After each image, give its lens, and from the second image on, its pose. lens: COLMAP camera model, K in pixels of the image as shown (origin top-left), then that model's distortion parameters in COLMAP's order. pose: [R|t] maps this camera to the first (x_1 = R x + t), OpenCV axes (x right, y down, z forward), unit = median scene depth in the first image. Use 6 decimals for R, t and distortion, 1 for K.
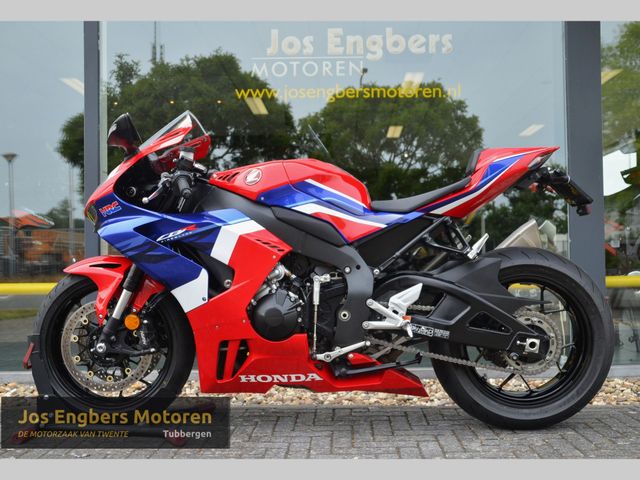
lens RADIAL K [[719.6, 0, 321.2], [0, 719.6, 239.5], [0, 0, 1]] dist [-0.095854, 0.004554]
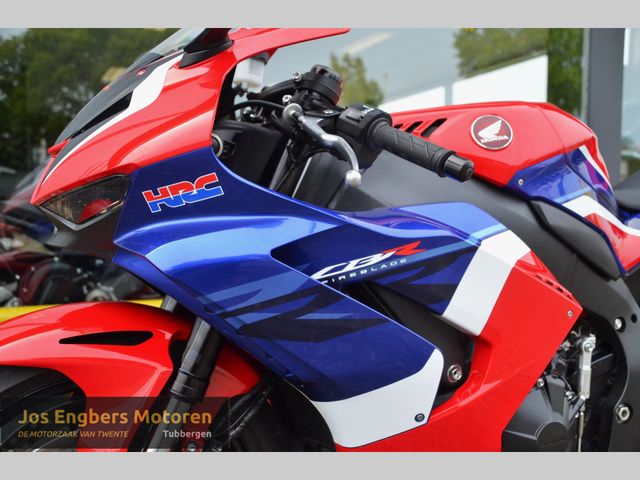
lens RADIAL K [[735.7, 0, 338.6], [0, 735.7, 241.3], [0, 0, 1]] dist [-0.019680, 0.000621]
pose [[0.880522, 0.002097, 0.474001, -0.399400], [-0.030529, 0.998165, 0.052297, -0.040087], [-0.473022, -0.060519, 0.878970, 0.636842]]
